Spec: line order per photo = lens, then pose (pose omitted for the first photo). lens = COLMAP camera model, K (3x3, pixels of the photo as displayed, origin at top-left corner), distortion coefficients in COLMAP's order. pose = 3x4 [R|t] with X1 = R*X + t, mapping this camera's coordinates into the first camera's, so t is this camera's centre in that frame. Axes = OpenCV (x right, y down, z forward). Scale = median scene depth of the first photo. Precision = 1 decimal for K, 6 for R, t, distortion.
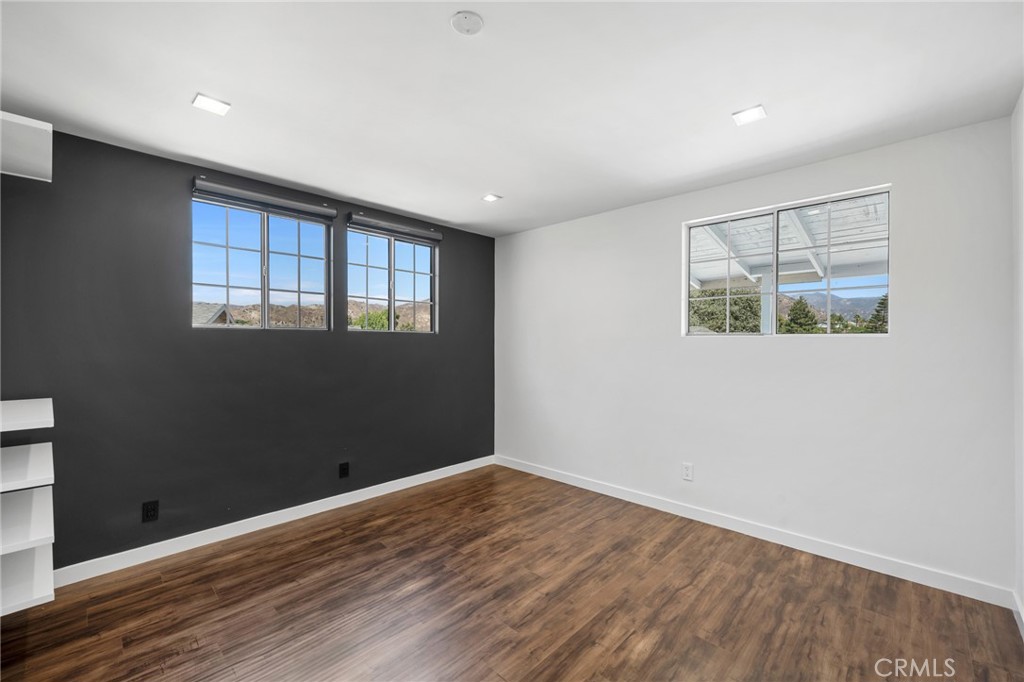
lens RADIAL K [[430.4, 0, 512.2], [0, 430.4, 342.4], [0, 0, 1]] dist [0.000092, -0.000006]
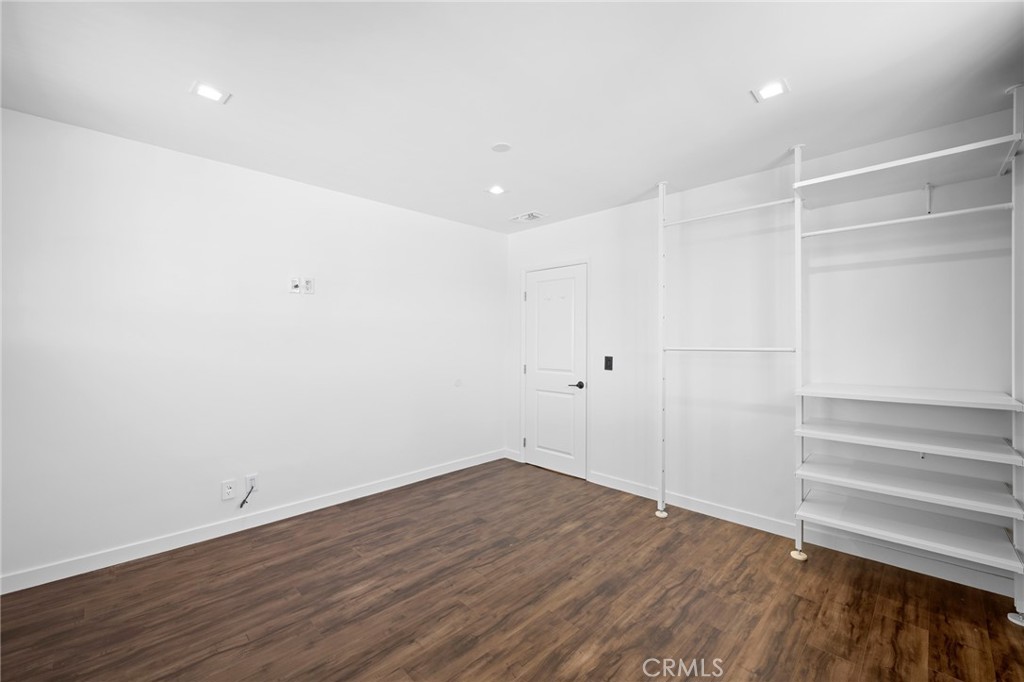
lens RADIAL K [[431.7, 0, 511.9], [0, 431.7, 340.3], [0, 0, 1]] dist [-0.000038, 0.000038]
pose [[-0.999643, -0.003199, 0.026520, -0.138621], [-0.003078, 0.999985, 0.004620, 0.007878], [-0.026535, 0.004537, -0.999638, 1.948833]]
